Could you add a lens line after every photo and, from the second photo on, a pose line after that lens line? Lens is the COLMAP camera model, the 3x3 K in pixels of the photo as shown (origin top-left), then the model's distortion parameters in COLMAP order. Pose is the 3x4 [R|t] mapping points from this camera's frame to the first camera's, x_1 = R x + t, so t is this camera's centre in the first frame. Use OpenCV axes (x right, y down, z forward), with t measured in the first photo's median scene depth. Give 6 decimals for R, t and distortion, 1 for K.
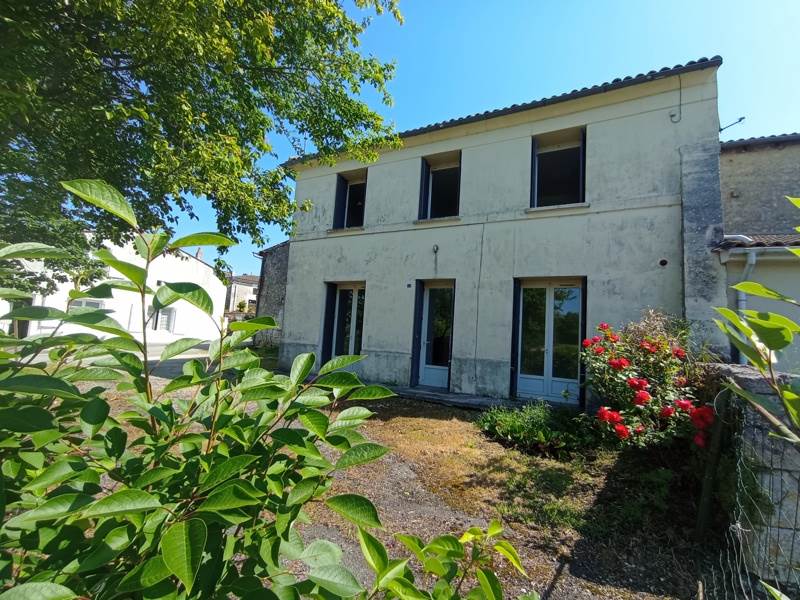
lens RADIAL K [[351.9, 0, 396.0], [0, 351.9, 297.6], [0, 0, 1]] dist [-0.040754, -0.000233]
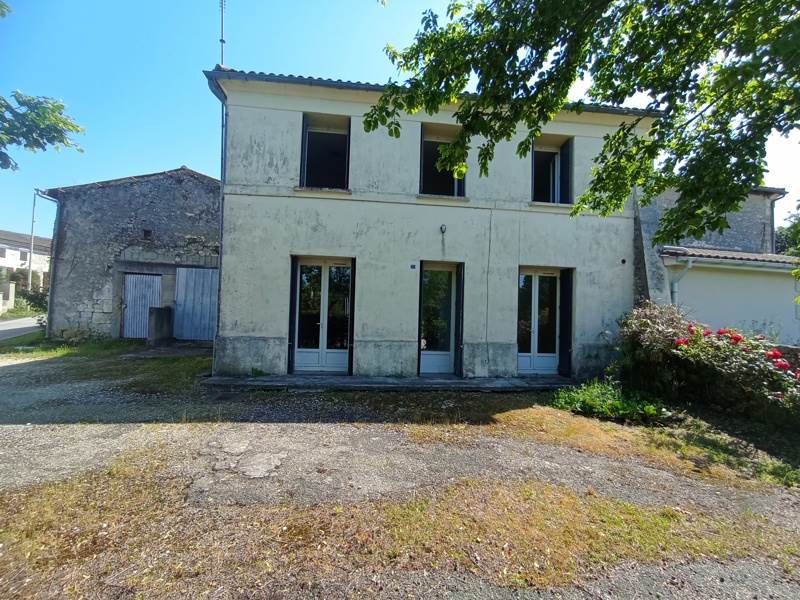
lens RADIAL K [[351.9, 0, 398.6], [0, 351.9, 303.4], [0, 0, 1]] dist [-0.040754, -0.000233]
pose [[0.833632, -0.010074, 0.552228, -0.534564], [-0.037008, 0.996568, 0.074047, -0.005825], [-0.551079, -0.082165, 0.830398, 0.287657]]
